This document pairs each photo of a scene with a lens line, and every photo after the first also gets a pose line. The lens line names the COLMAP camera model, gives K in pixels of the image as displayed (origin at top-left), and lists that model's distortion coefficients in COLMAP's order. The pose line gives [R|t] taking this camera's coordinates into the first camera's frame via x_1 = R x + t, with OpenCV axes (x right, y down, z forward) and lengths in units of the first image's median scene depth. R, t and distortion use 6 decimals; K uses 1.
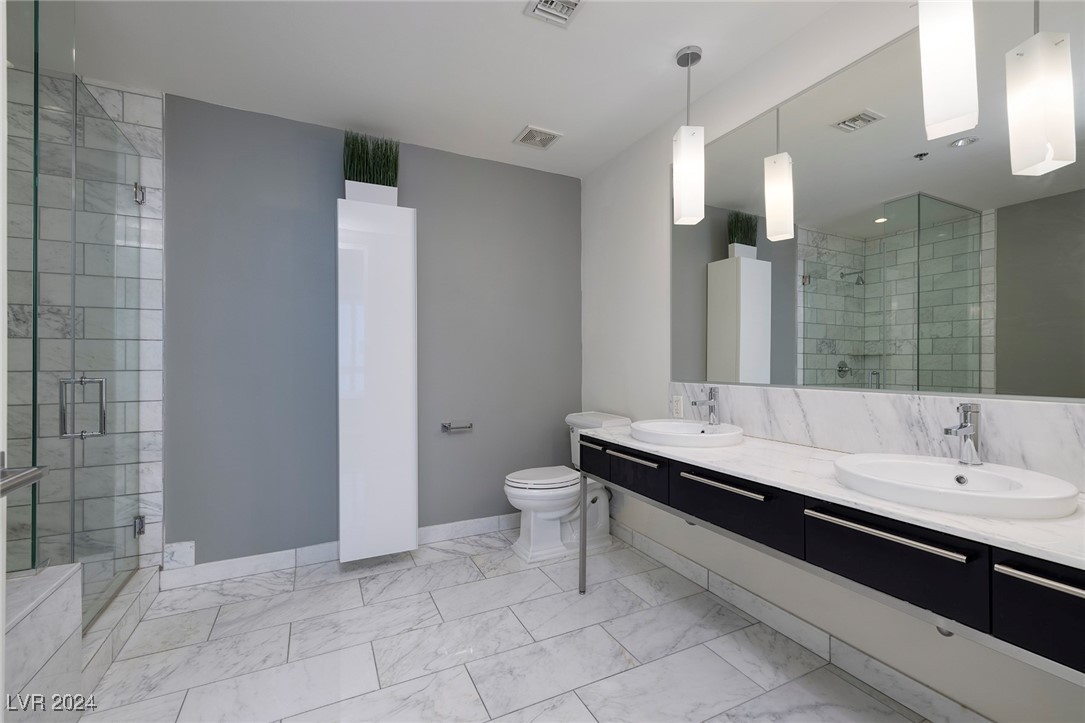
lens RADIAL K [[460.1, 0, 542.2], [0, 460.1, 358.4], [0, 0, 1]] dist [0.001228, 0.000208]
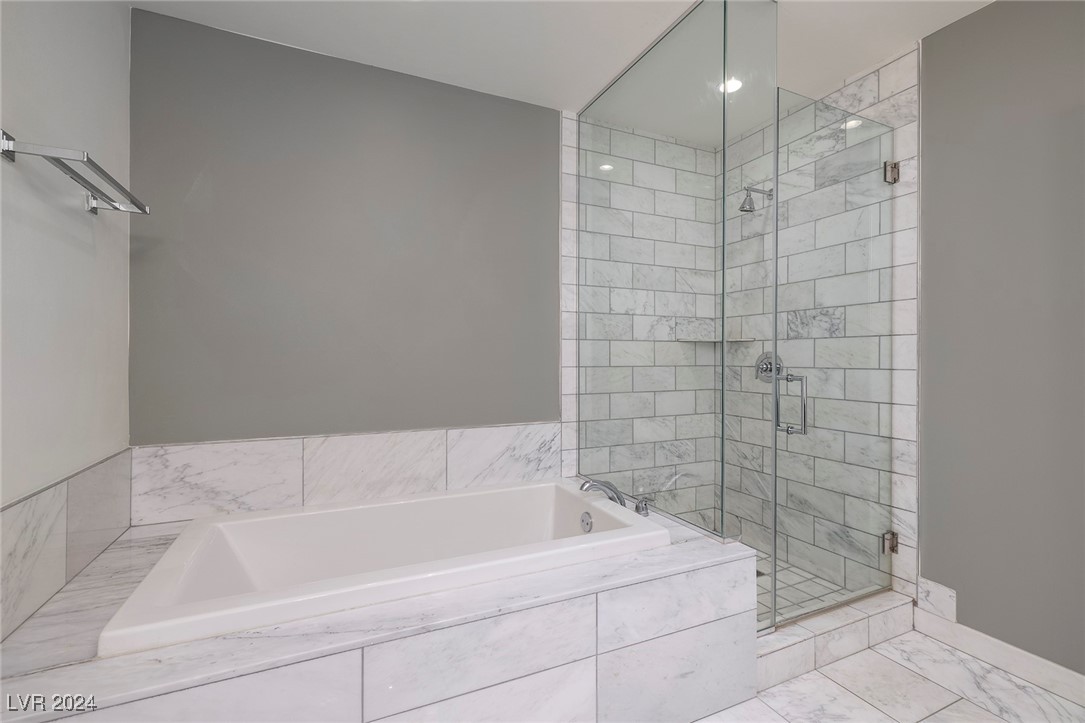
lens RADIAL K [[460.1, 0, 542.2], [0, 460.1, 358.4], [0, 0, 1]] dist [0.001228, 0.000208]
pose [[-0.021930, 0.001476, -0.999758, 0.036552], [0.002562, 0.999996, 0.001420, 0.001640], [0.999756, -0.002530, -0.021933, 0.333413]]
